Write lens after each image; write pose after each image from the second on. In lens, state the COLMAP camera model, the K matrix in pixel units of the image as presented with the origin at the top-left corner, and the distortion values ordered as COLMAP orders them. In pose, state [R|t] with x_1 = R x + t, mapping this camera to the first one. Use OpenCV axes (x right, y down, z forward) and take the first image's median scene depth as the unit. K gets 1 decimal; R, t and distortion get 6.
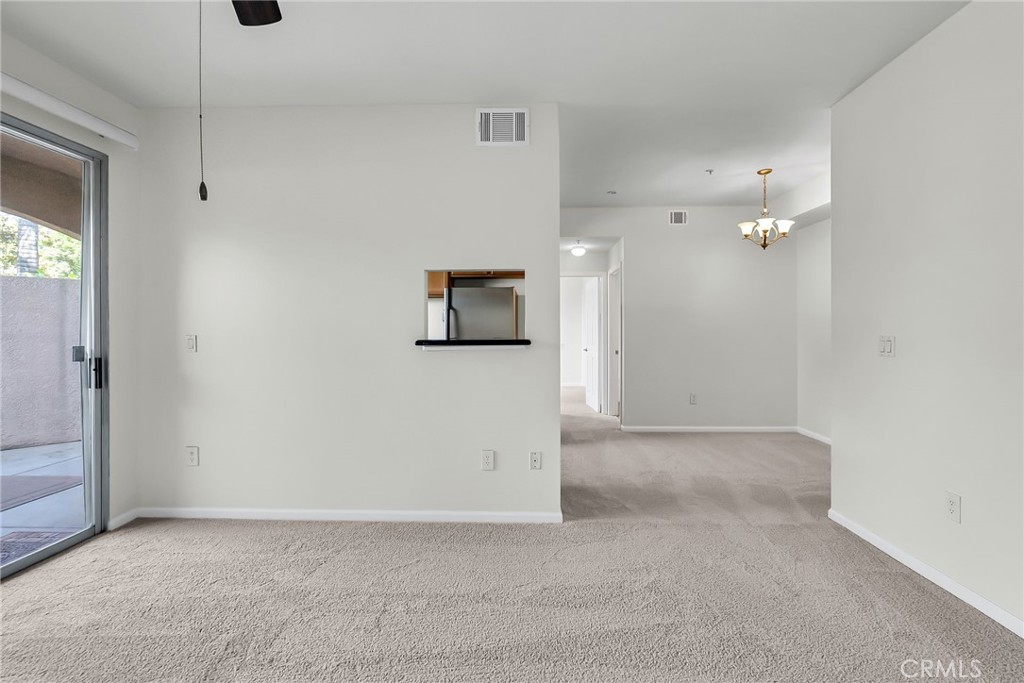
lens RADIAL K [[468.6, 0, 514.0], [0, 468.6, 326.1], [0, 0, 1]] dist [-0.005070, 0.001544]
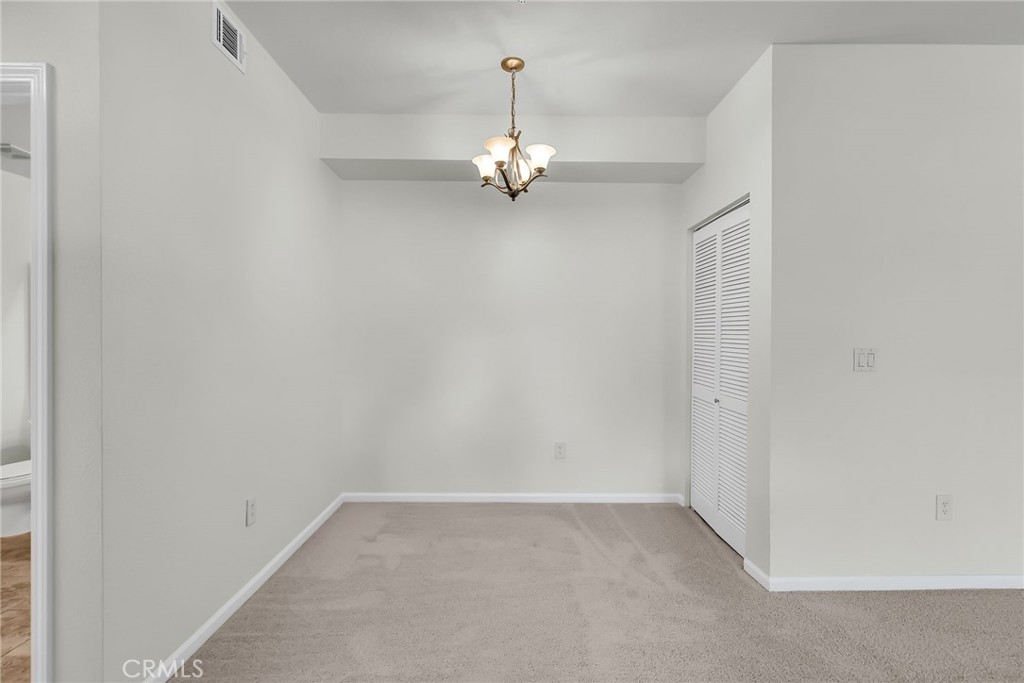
lens RADIAL K [[468.6, 0, 507.6], [0, 468.6, 342.1], [0, 0, 1]] dist [-0.005070, 0.001544]
pose [[-0.044928, -0.010780, 0.998932, -0.054167], [-0.008249, 0.999912, 0.010419, 0.004709], [-0.998956, -0.007772, -0.045013, 1.470915]]
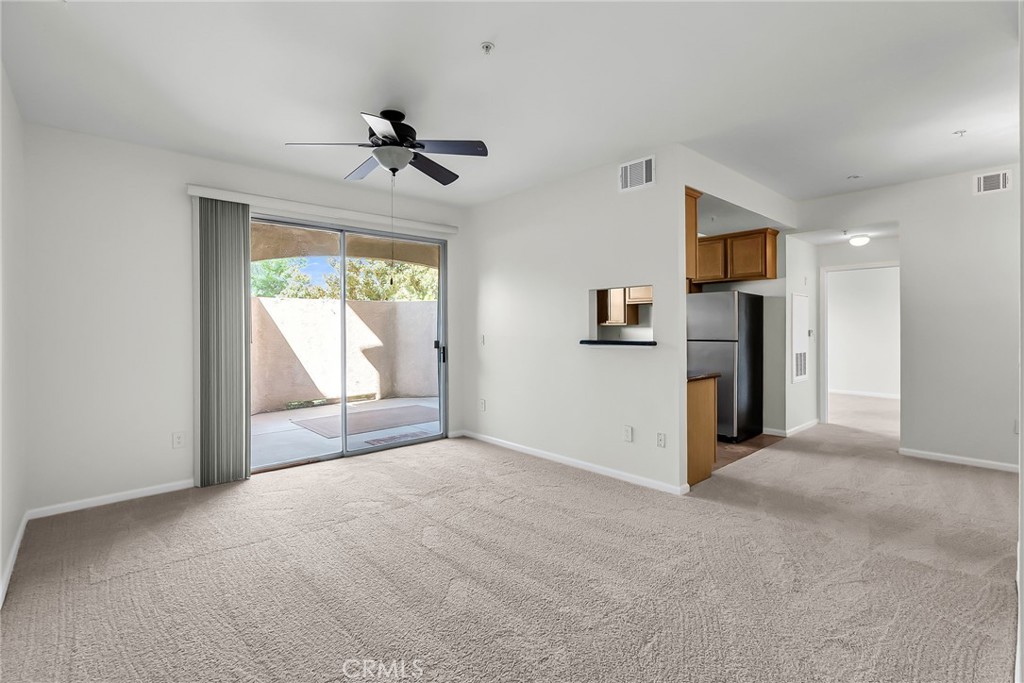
lens RADIAL K [[468.6, 0, 513.7], [0, 468.6, 324.1], [0, 0, 1]] dist [-0.005070, 0.001544]
pose [[0.696793, -0.006740, -0.717240, 0.654352], [0.007587, 0.999969, -0.002027, -0.017362], [0.717232, -0.004029, 0.696823, -0.129611]]
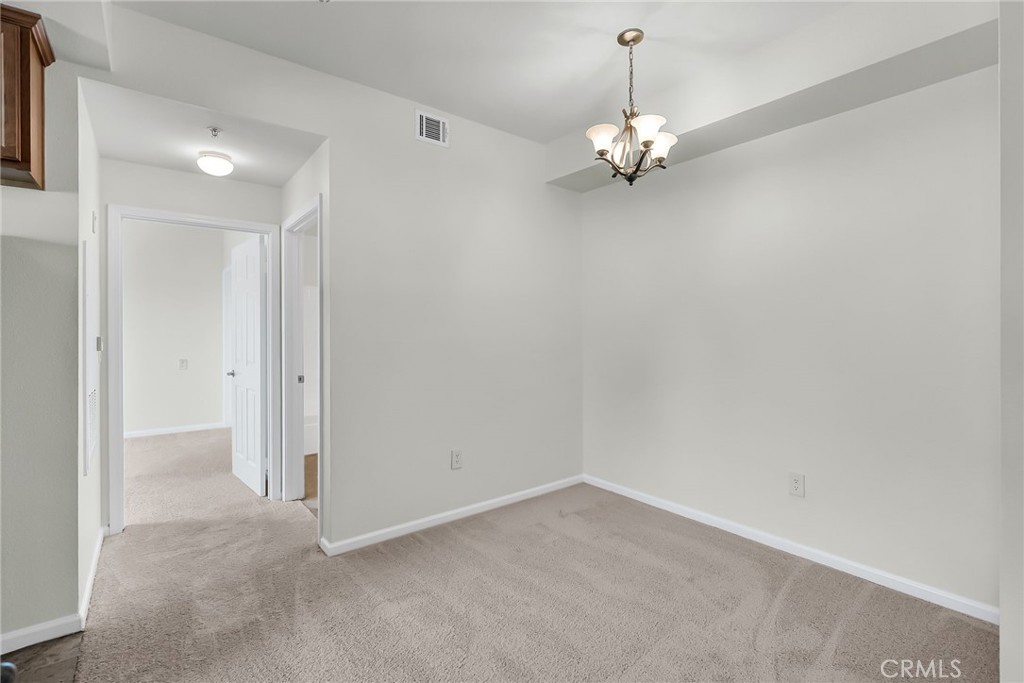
lens RADIAL K [[468.6, 0, 513.8], [0, 468.6, 334.3], [0, 0, 1]] dist [-0.005070, 0.001544]
pose [[0.762822, -0.002164, 0.646605, 0.135469], [-0.004238, 0.999956, 0.008346, 0.000568], [-0.646595, -0.009107, 0.762779, 0.975696]]
